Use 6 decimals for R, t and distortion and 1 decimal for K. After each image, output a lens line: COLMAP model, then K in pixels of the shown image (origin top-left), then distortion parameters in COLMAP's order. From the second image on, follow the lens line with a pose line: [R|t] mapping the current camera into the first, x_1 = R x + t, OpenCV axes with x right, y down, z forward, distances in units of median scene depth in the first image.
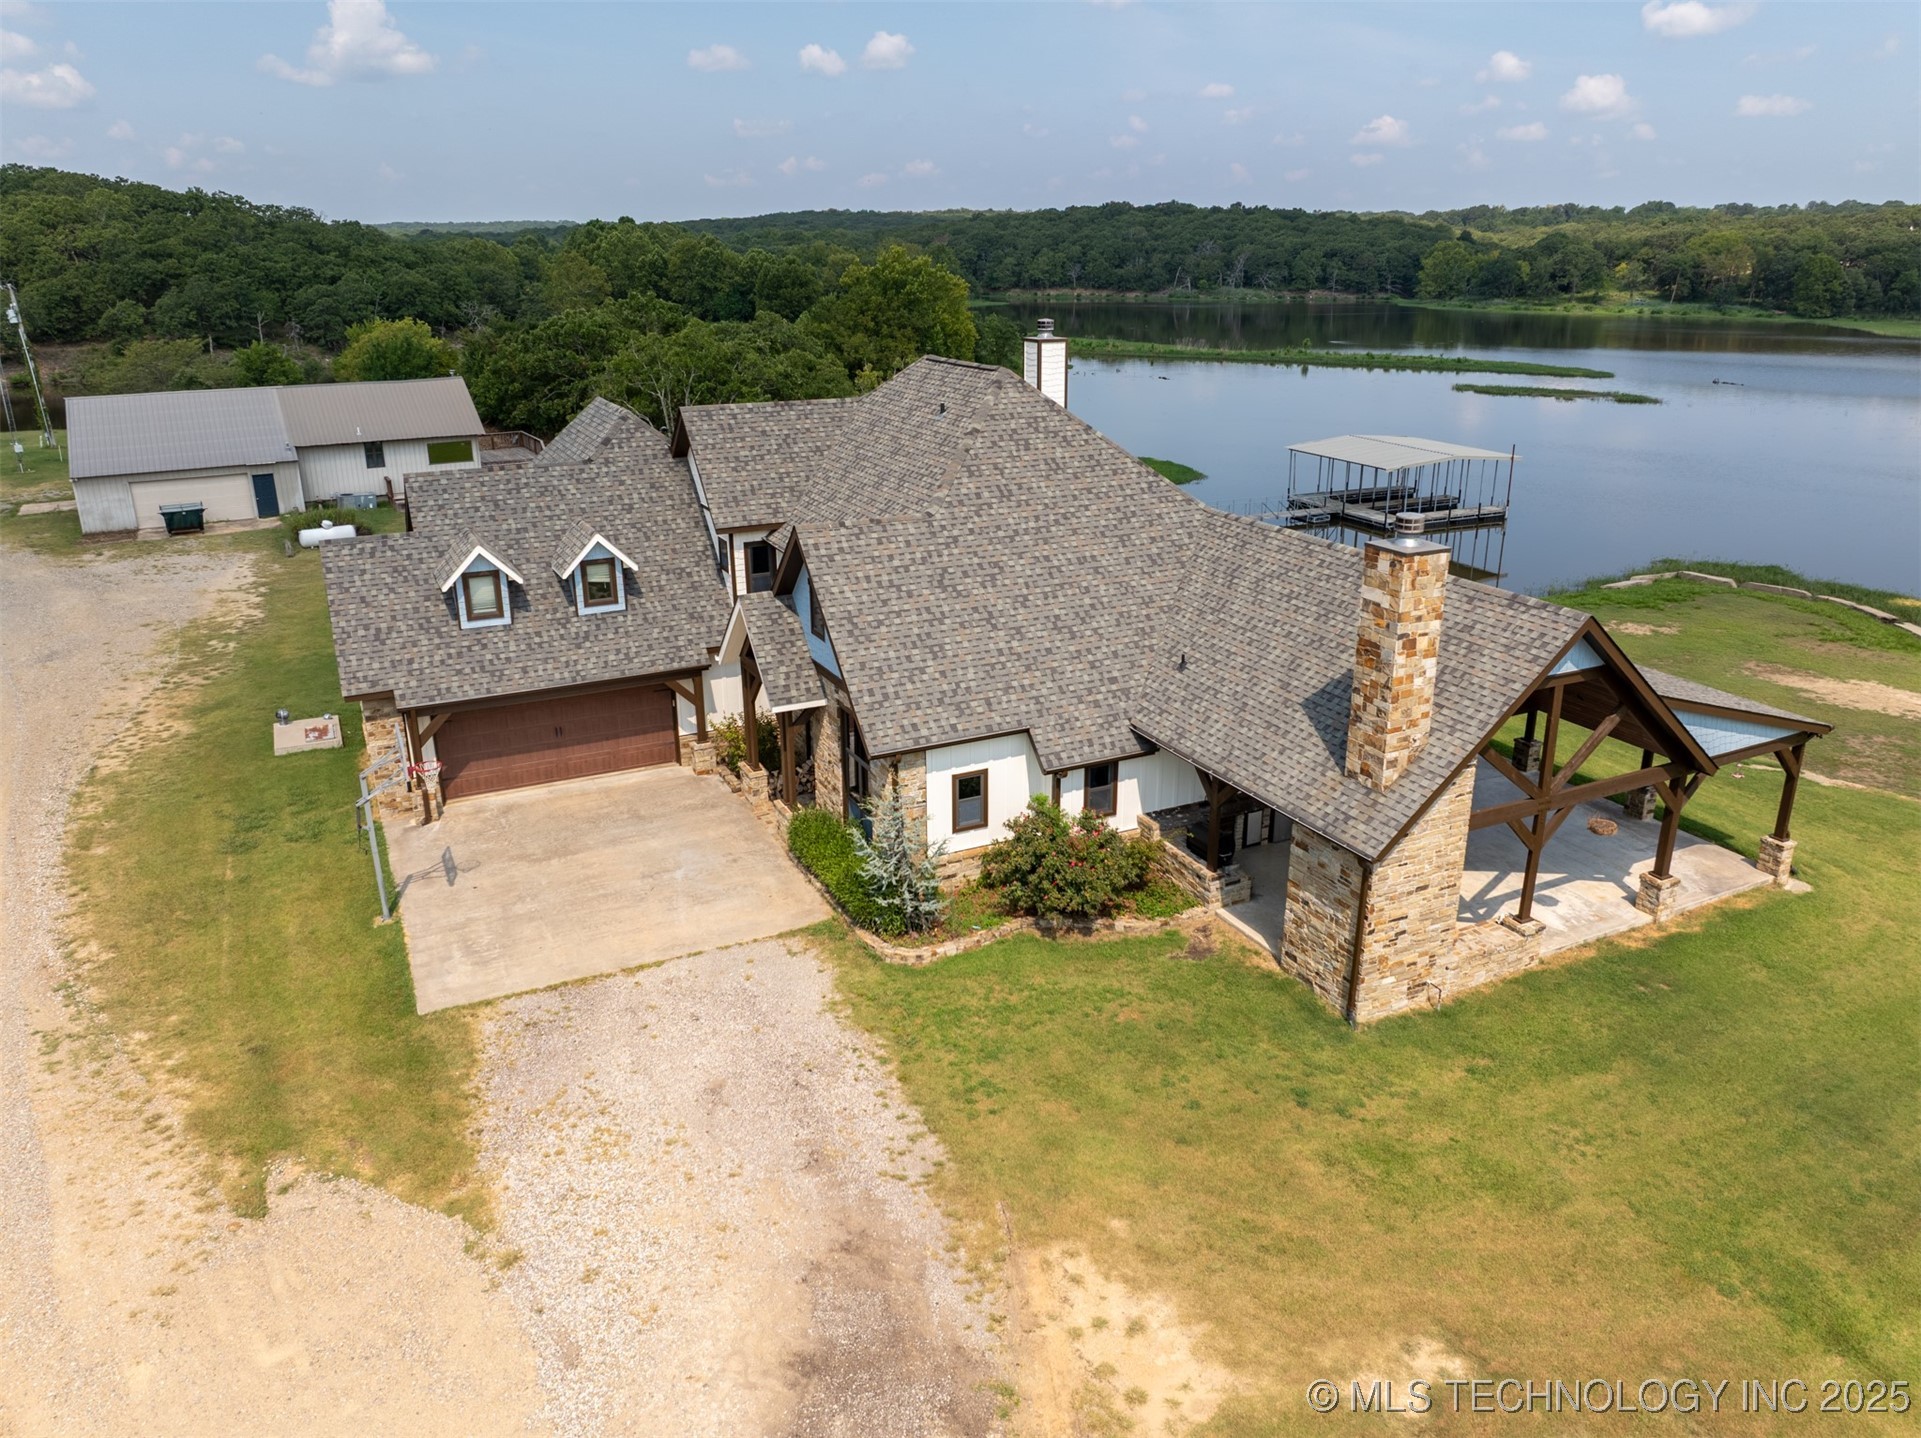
lens RADIAL K [[1353.3, 0, 969.6], [0, 1353.3, 706.1], [0, 0, 1]] dist [-0.046291, 0.016803]
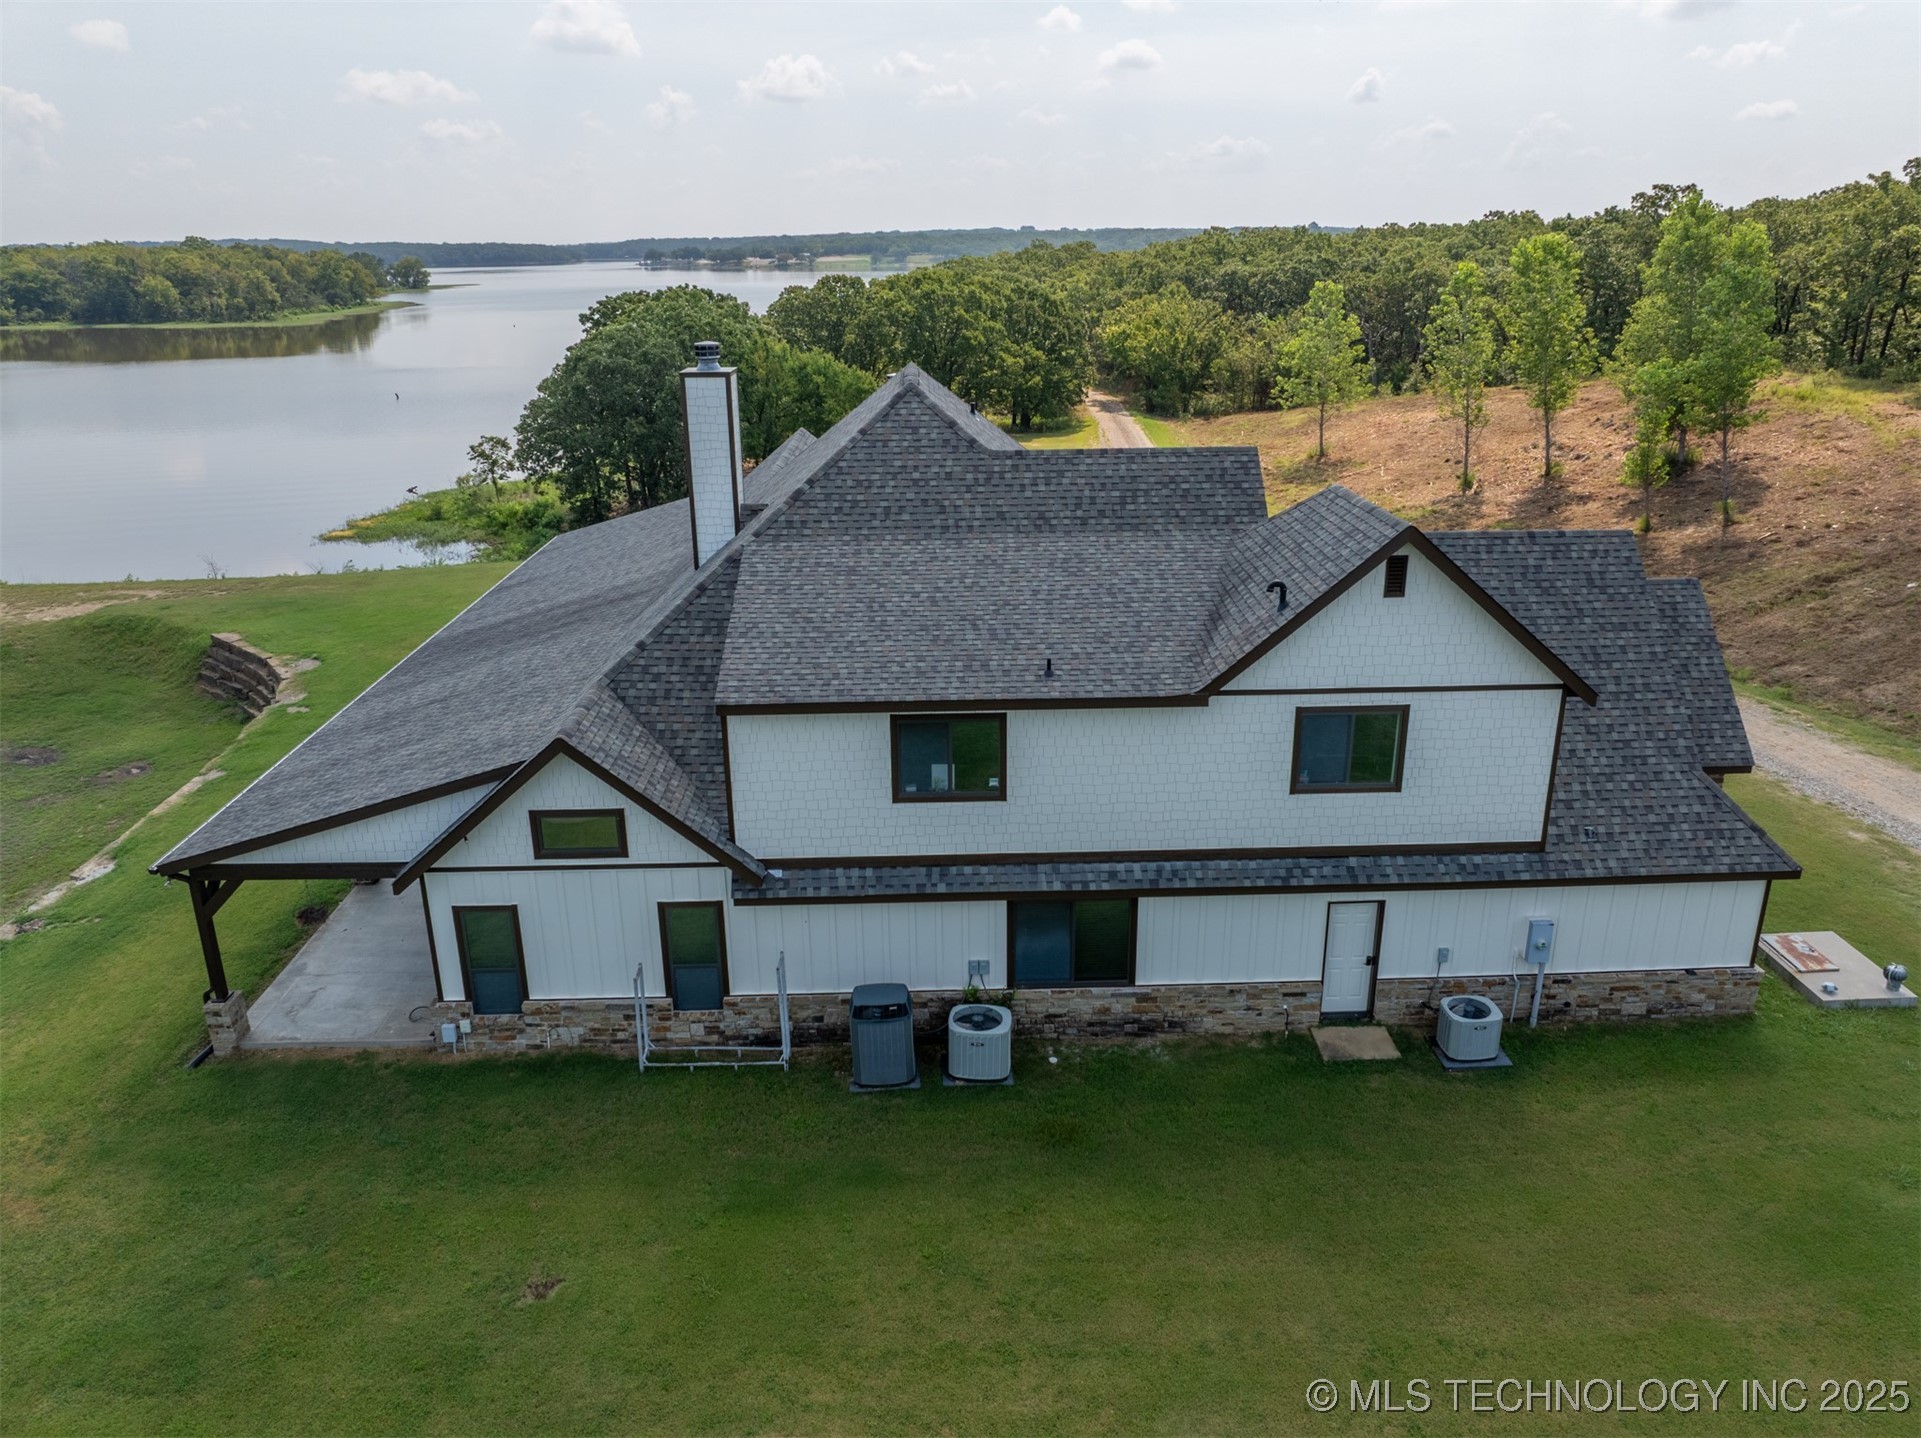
lens RADIAL K [[1353.3, 0, 965.7], [0, 1353.3, 706.0], [0, 0, 1]] dist [-0.046291, 0.016803]
pose [[-0.909564, -0.124087, 0.396605, -0.554928], [0.145307, 0.799168, 0.583280, -0.816518], [-0.389331, 0.588160, -0.708864, 2.432783]]
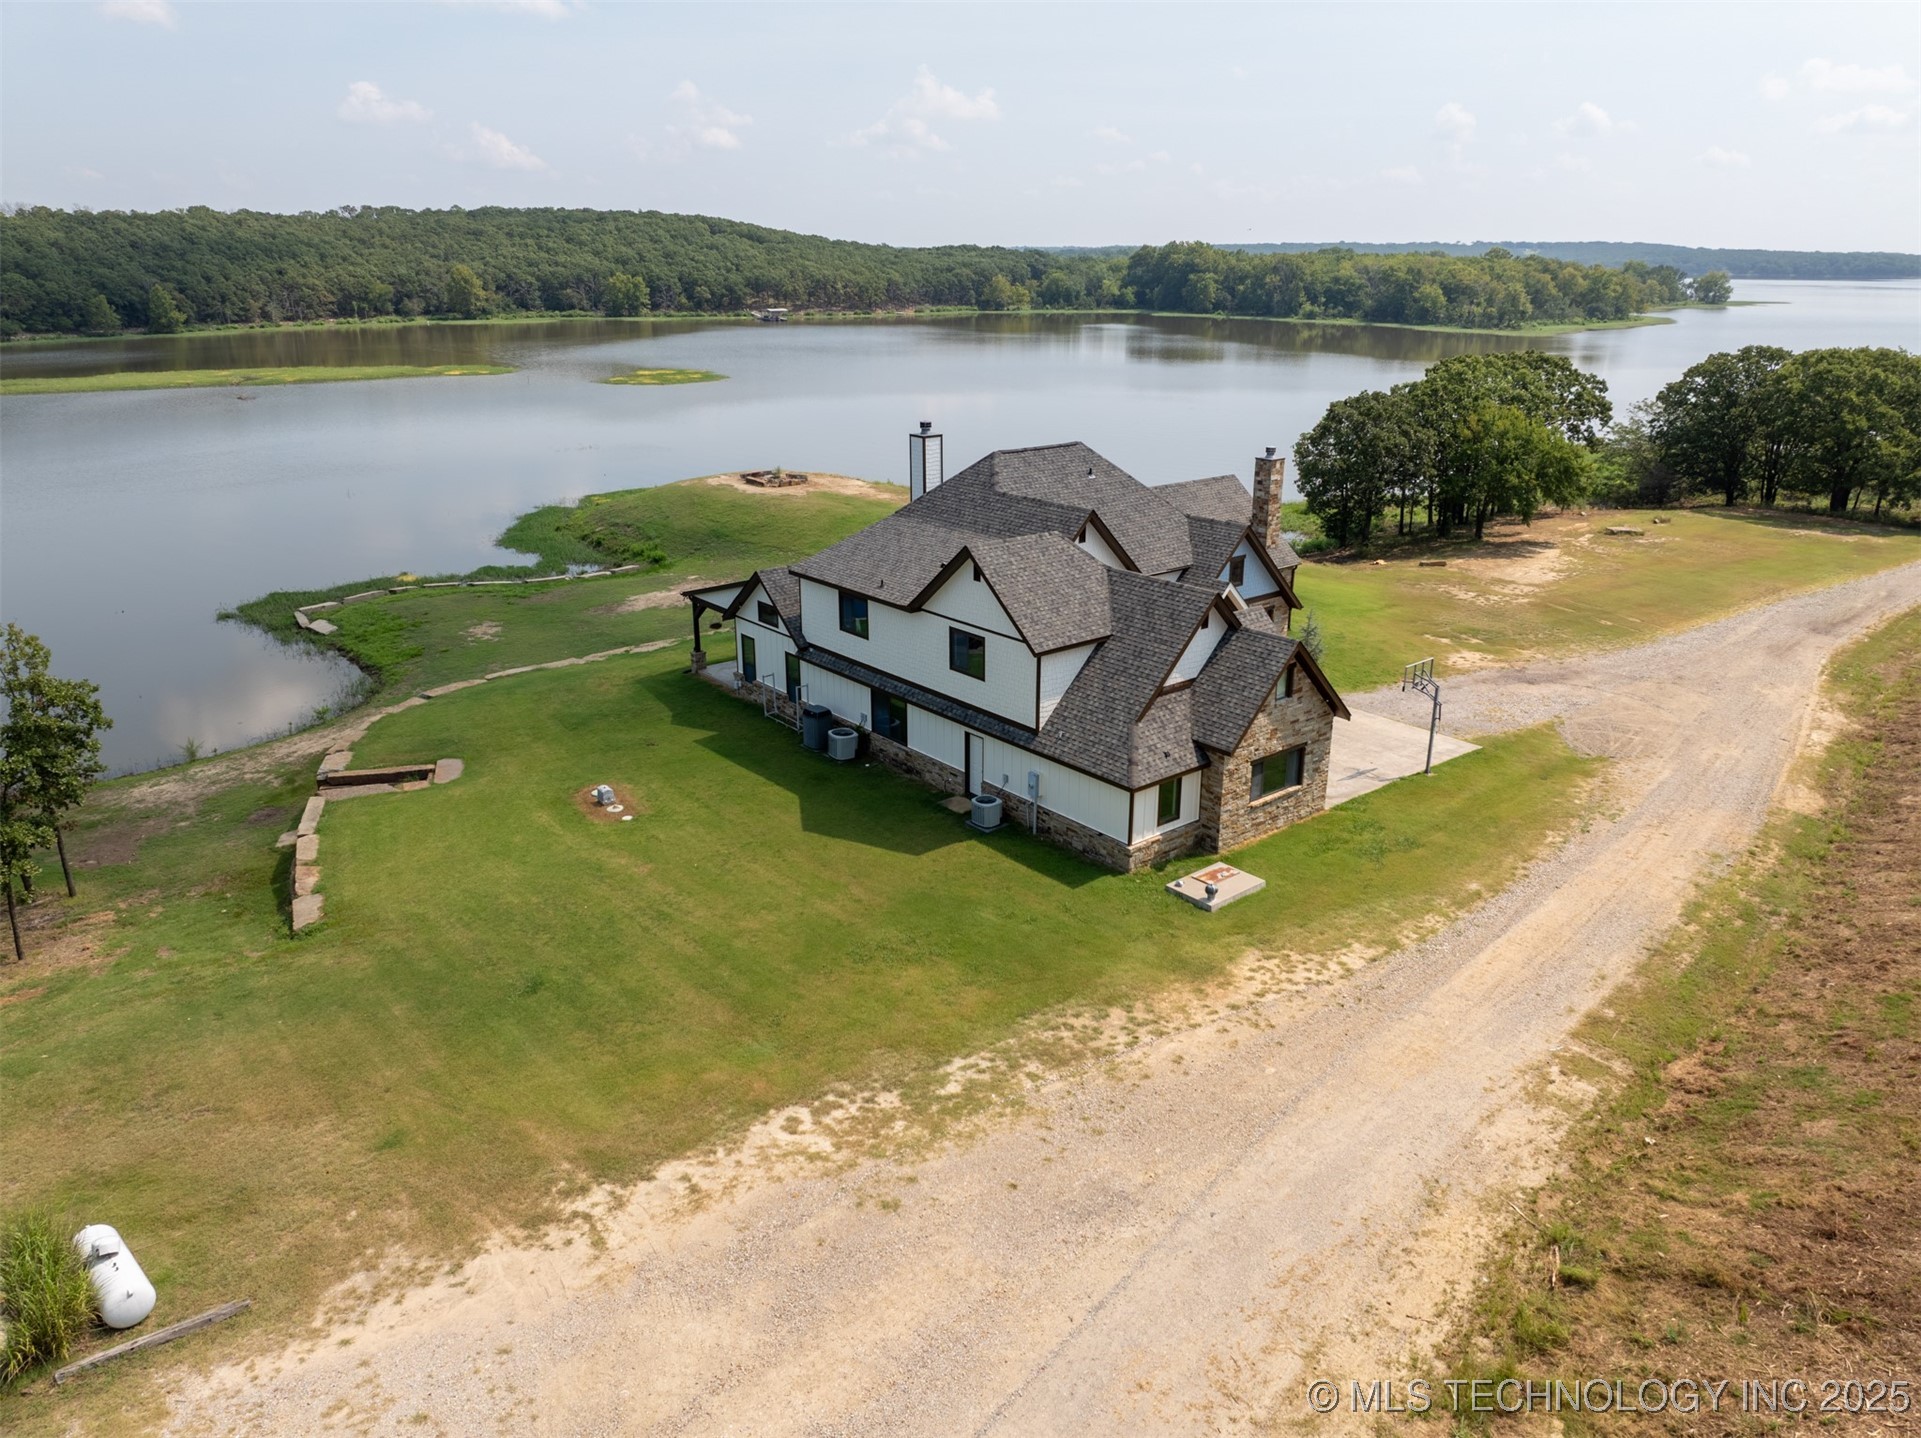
lens RADIAL K [[1353.3, 0, 962.9], [0, 1353.3, 703.6], [0, 0, 1]] dist [-0.046291, 0.016803]
pose [[-0.226693, -0.306057, 0.924629, -2.135933], [0.316511, 0.874668, 0.367119, -0.847230], [-0.921103, 0.375878, -0.101411, 1.934777]]
